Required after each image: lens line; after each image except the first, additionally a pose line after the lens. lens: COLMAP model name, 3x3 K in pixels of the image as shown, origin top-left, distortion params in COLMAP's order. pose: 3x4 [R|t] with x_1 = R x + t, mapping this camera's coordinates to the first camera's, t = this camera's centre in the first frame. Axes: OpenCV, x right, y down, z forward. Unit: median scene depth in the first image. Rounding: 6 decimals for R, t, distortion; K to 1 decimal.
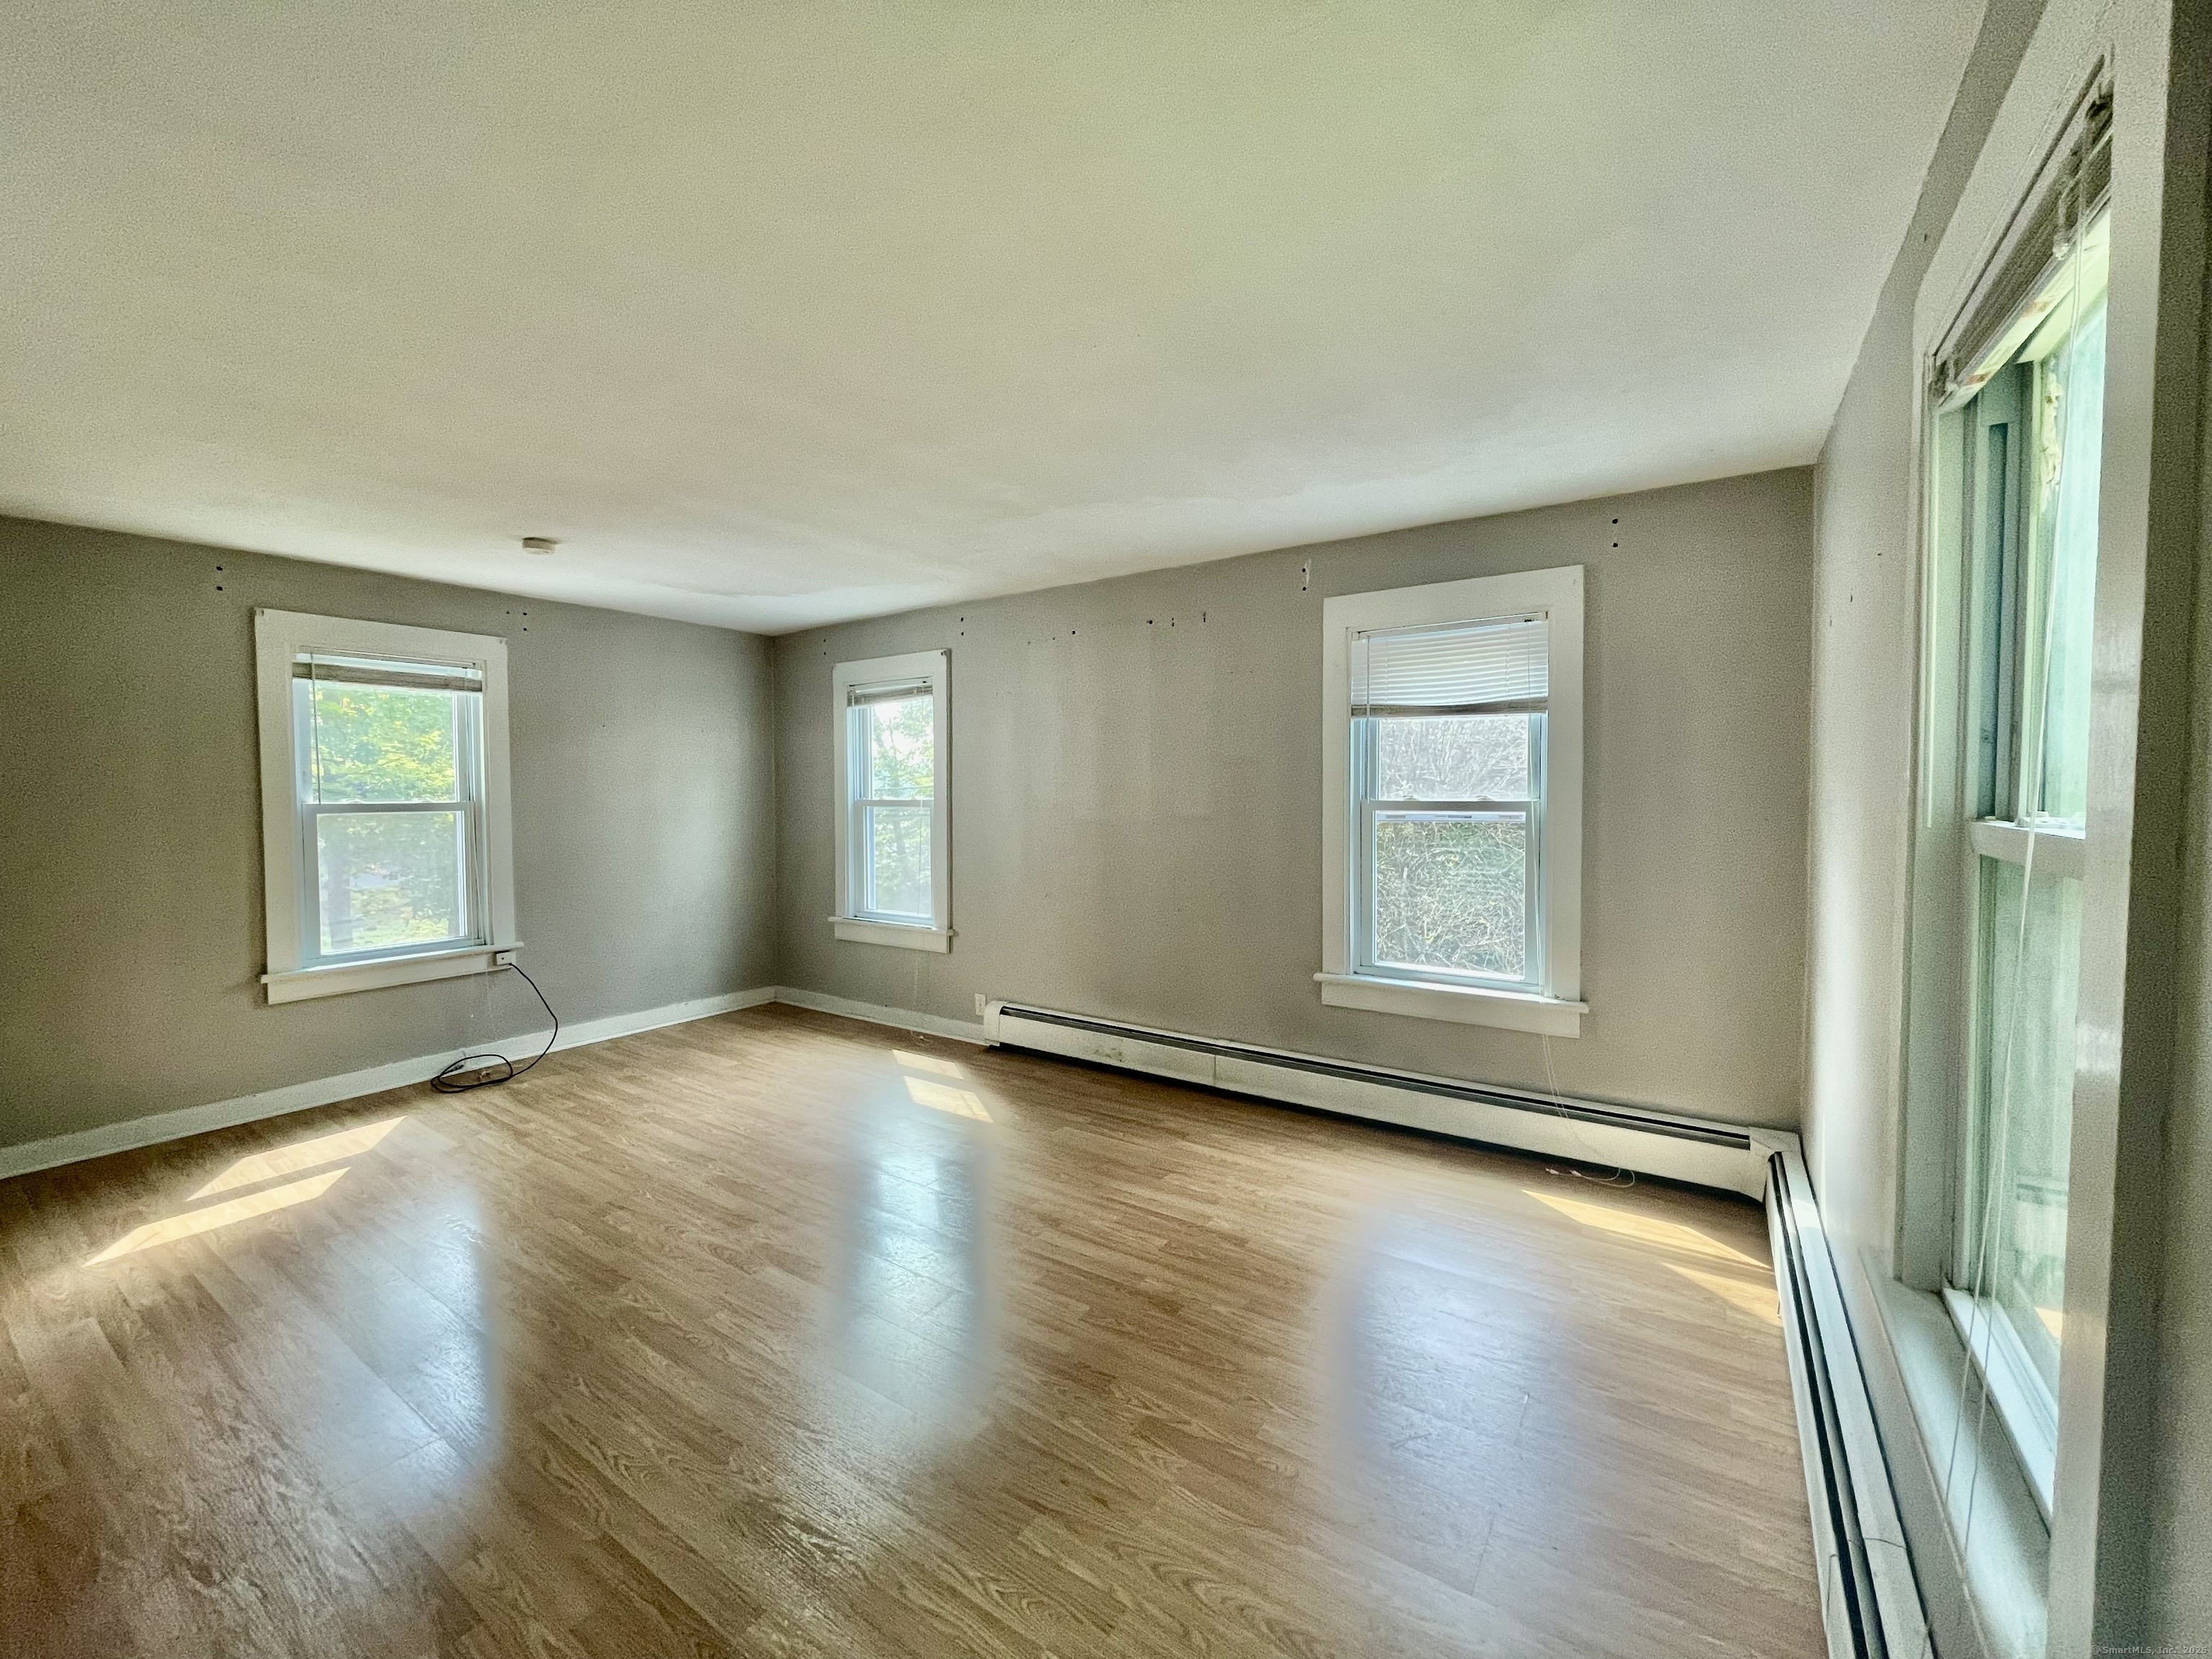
lens RADIAL K [[901.5, 0, 1099.9], [0, 901.5, 823.9], [0, 0, 1]] dist [0.000966, -0.000018]
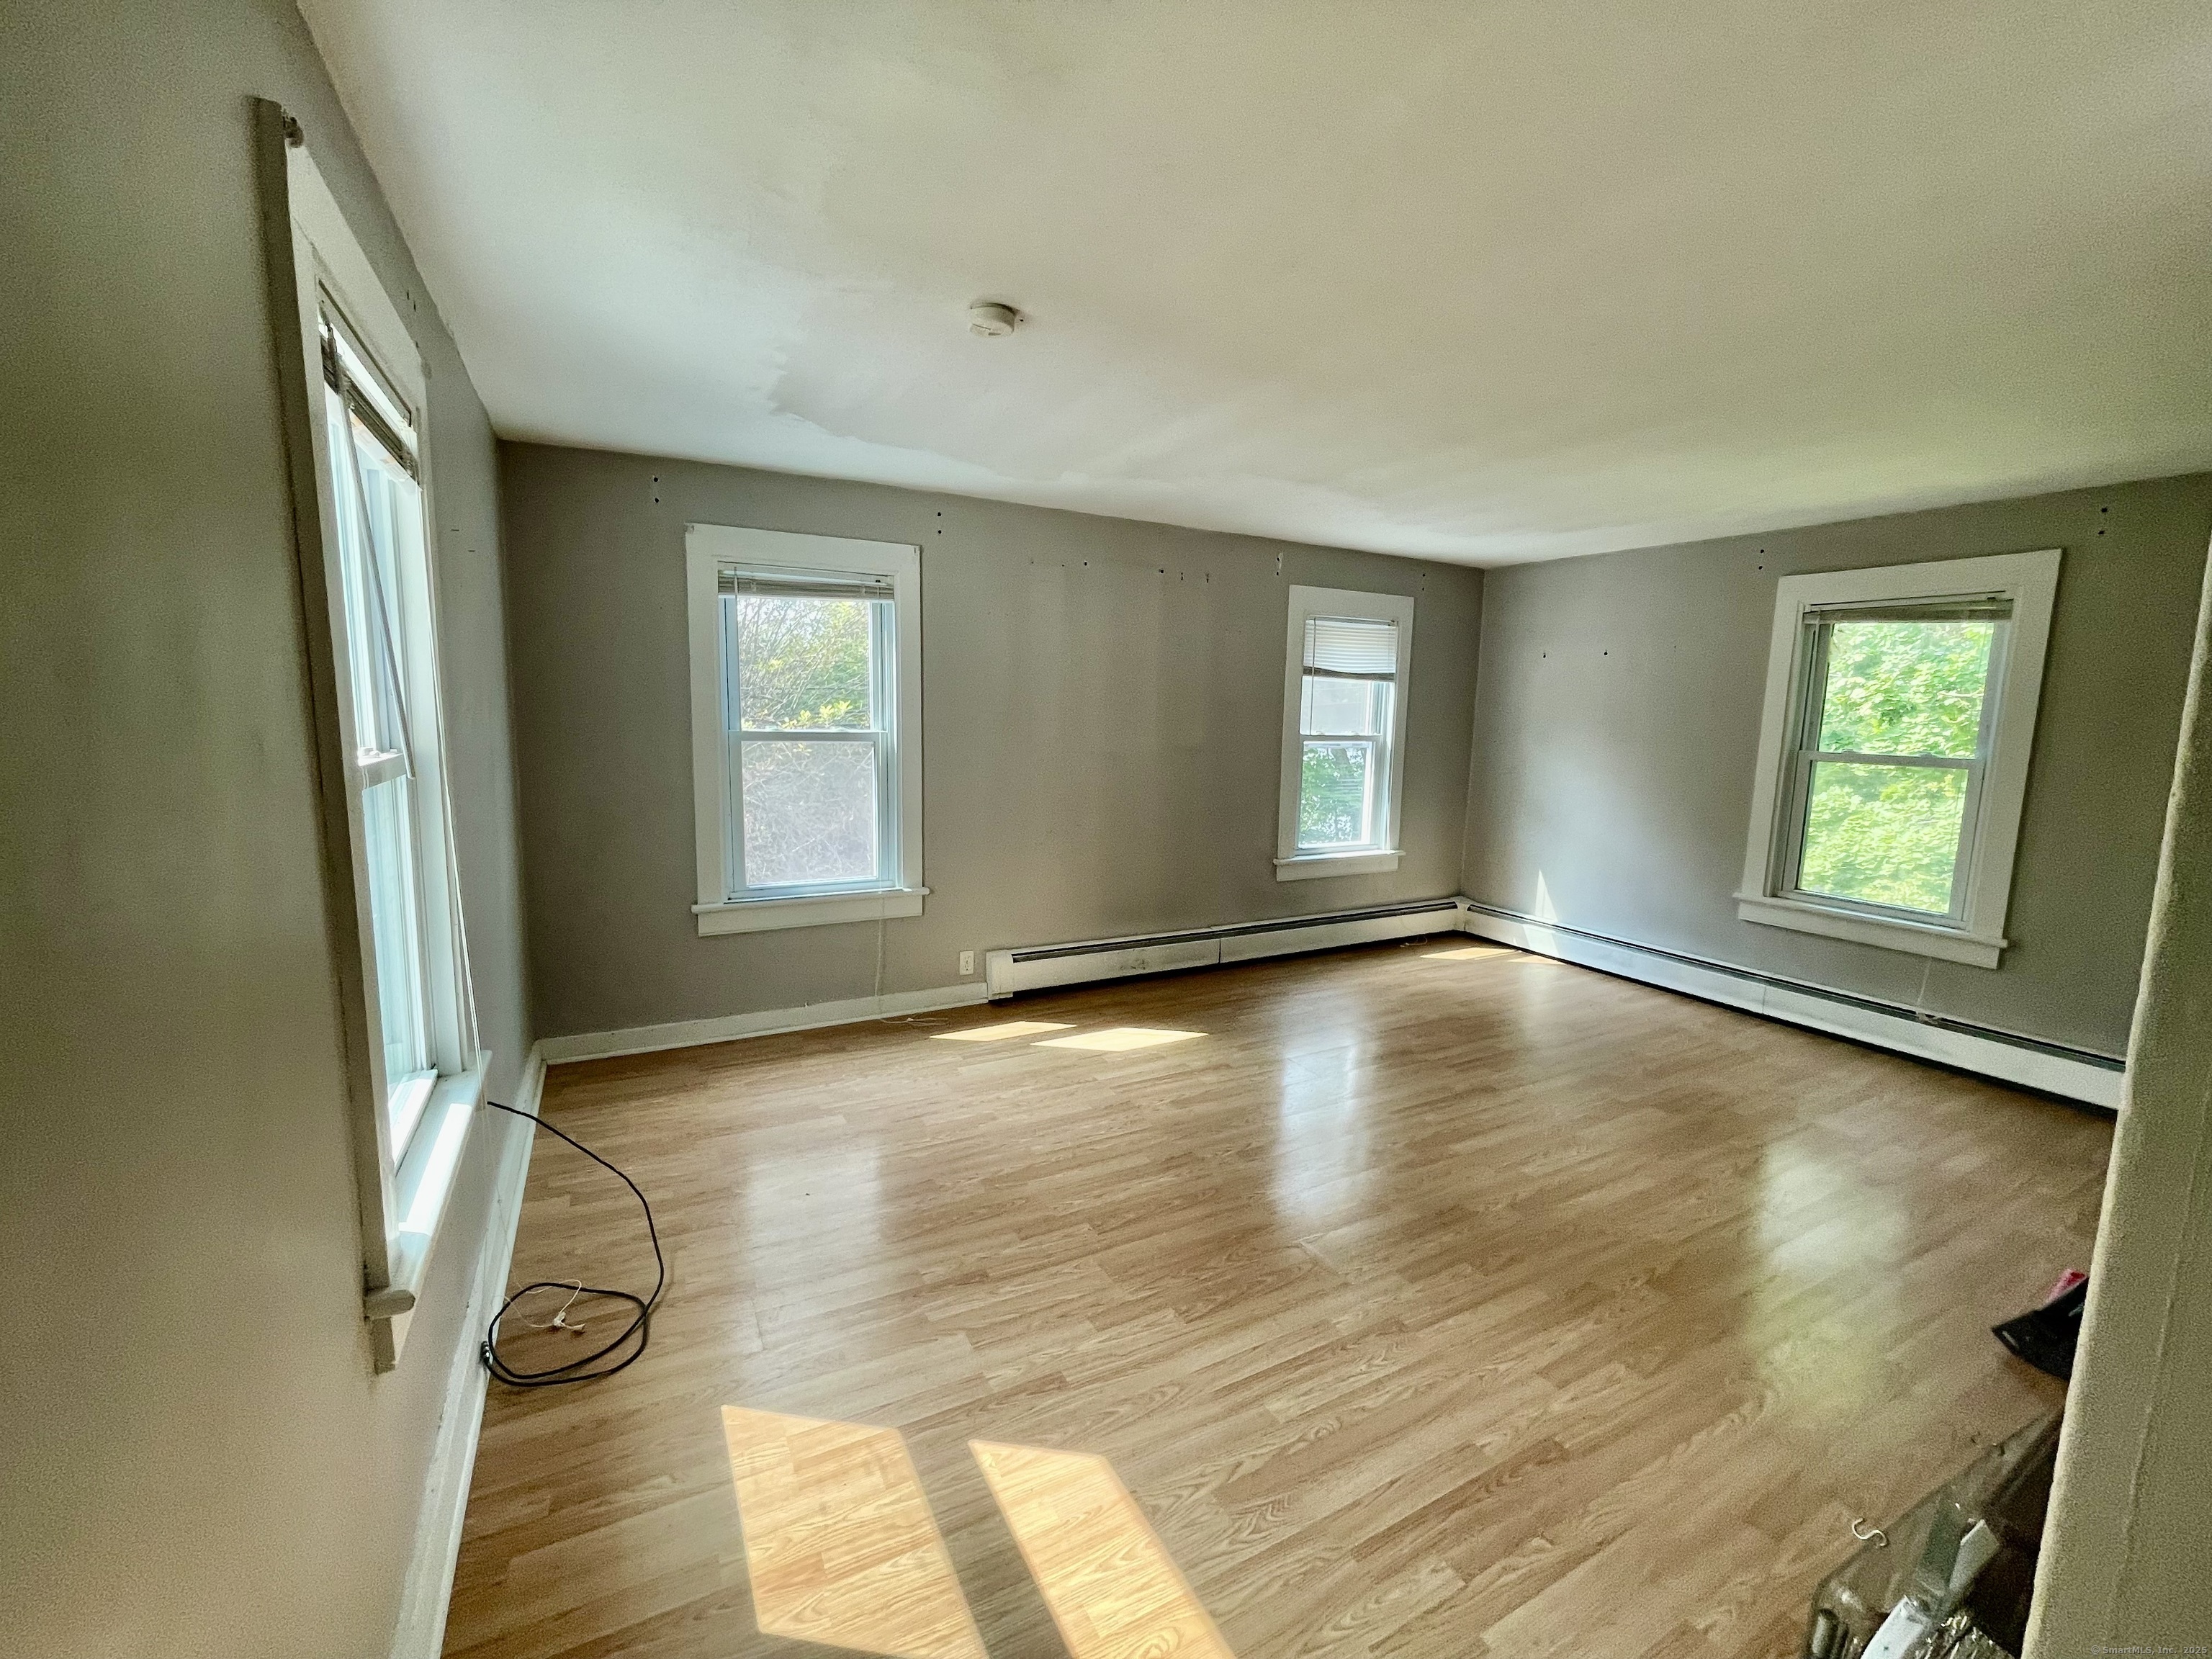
lens RADIAL K [[901.5, 0, 1099.9], [0, 901.5, 823.9], [0, 0, 1]] dist [0.000966, -0.000018]
pose [[0.452814, -0.102810, 0.885658, -1.029603], [0.005607, 0.993638, 0.112479, -0.043765], [-0.891587, -0.045966, 0.450510, 0.582971]]
